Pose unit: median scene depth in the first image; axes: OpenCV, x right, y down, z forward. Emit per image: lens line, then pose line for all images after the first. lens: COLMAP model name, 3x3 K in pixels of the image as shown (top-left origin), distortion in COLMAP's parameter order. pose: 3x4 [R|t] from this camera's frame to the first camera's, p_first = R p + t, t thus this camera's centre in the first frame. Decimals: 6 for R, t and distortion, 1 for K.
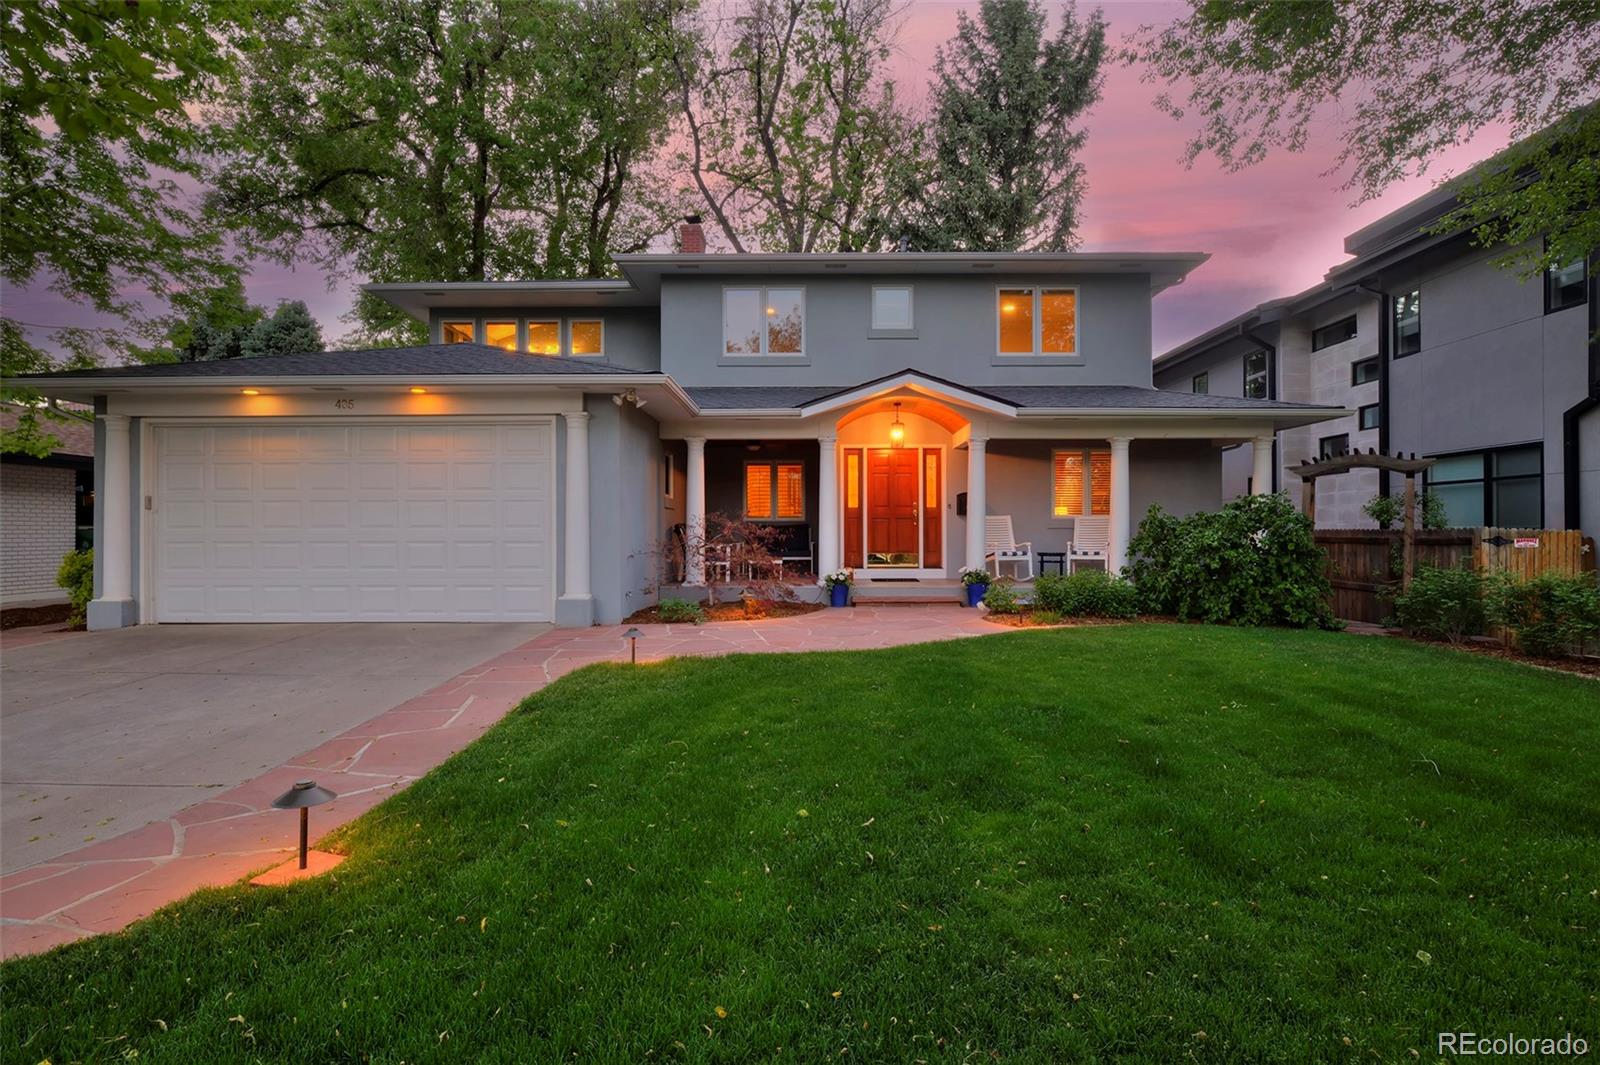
lens RADIAL K [[876.8, 0, 800.0], [0, 876.8, 532.5], [0, 0, 1]] dist [-0.040561, -0.000041]
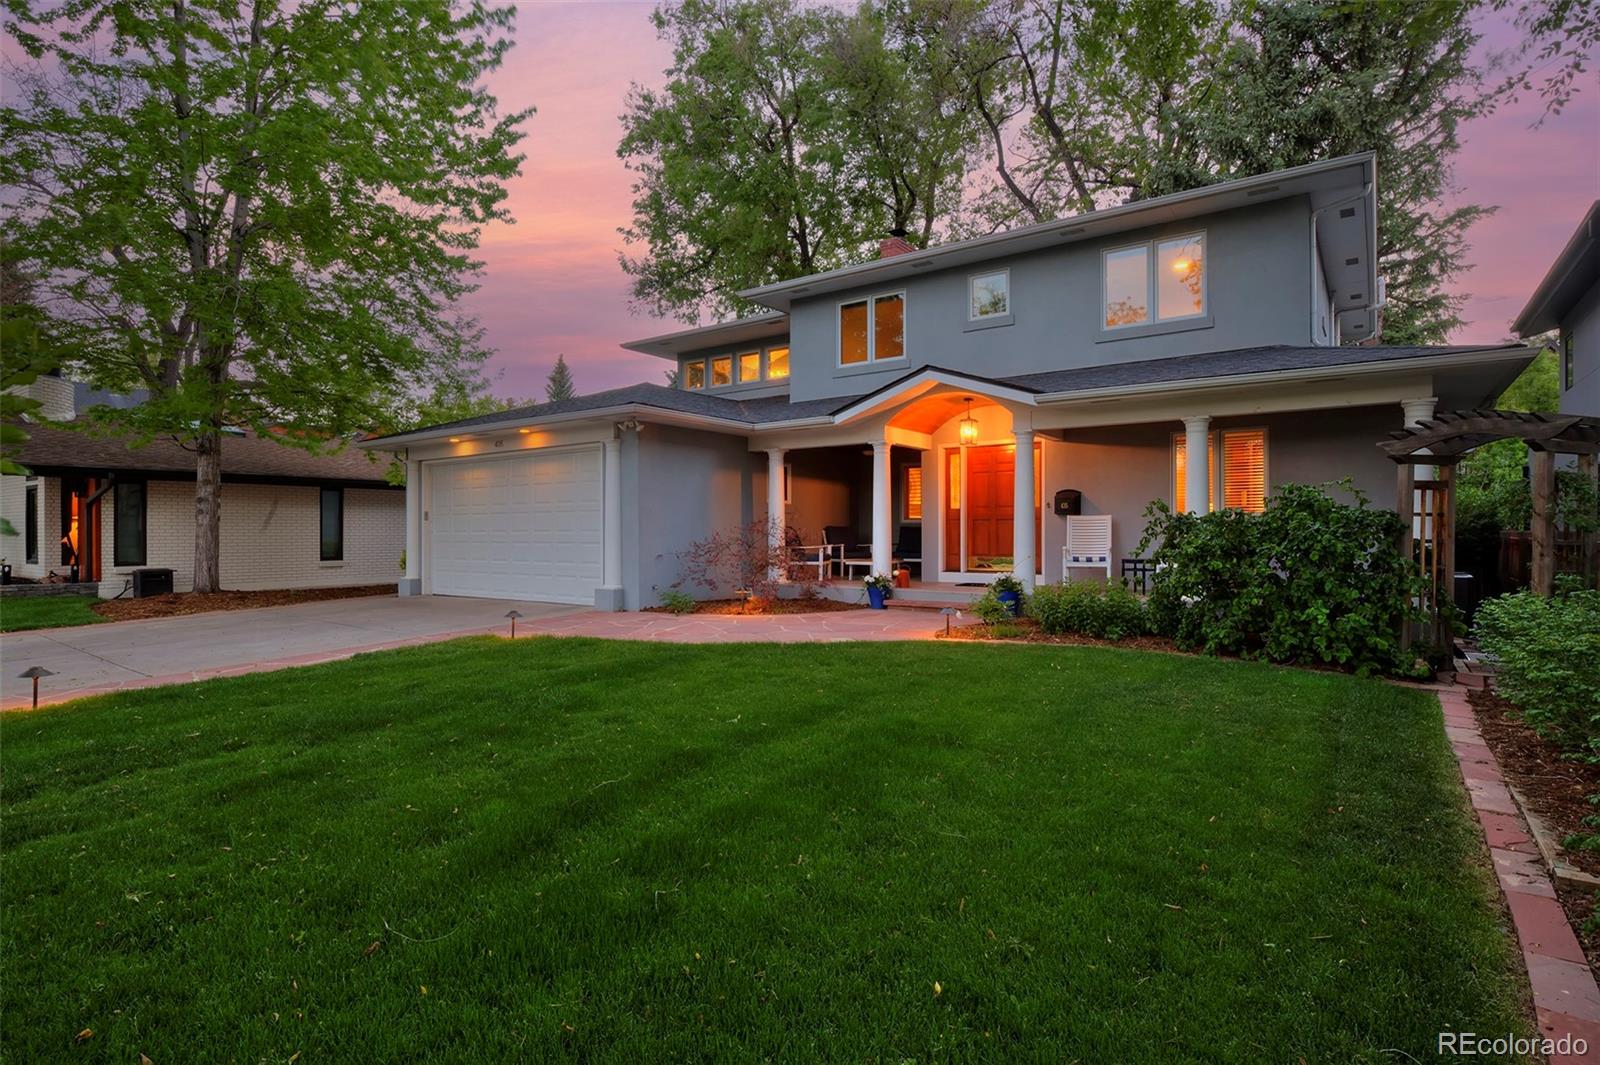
lens RADIAL K [[870.1, 0, 800.0], [0, 870.1, 532.5], [0, 0, 1]] dist [0.001058, 0.000064]
pose [[0.785356, -0.001648, -0.619042, 0.608221], [0.001600, 0.999999, -0.000633, -0.002364], [0.619042, -0.000493, 0.785358, 0.159470]]
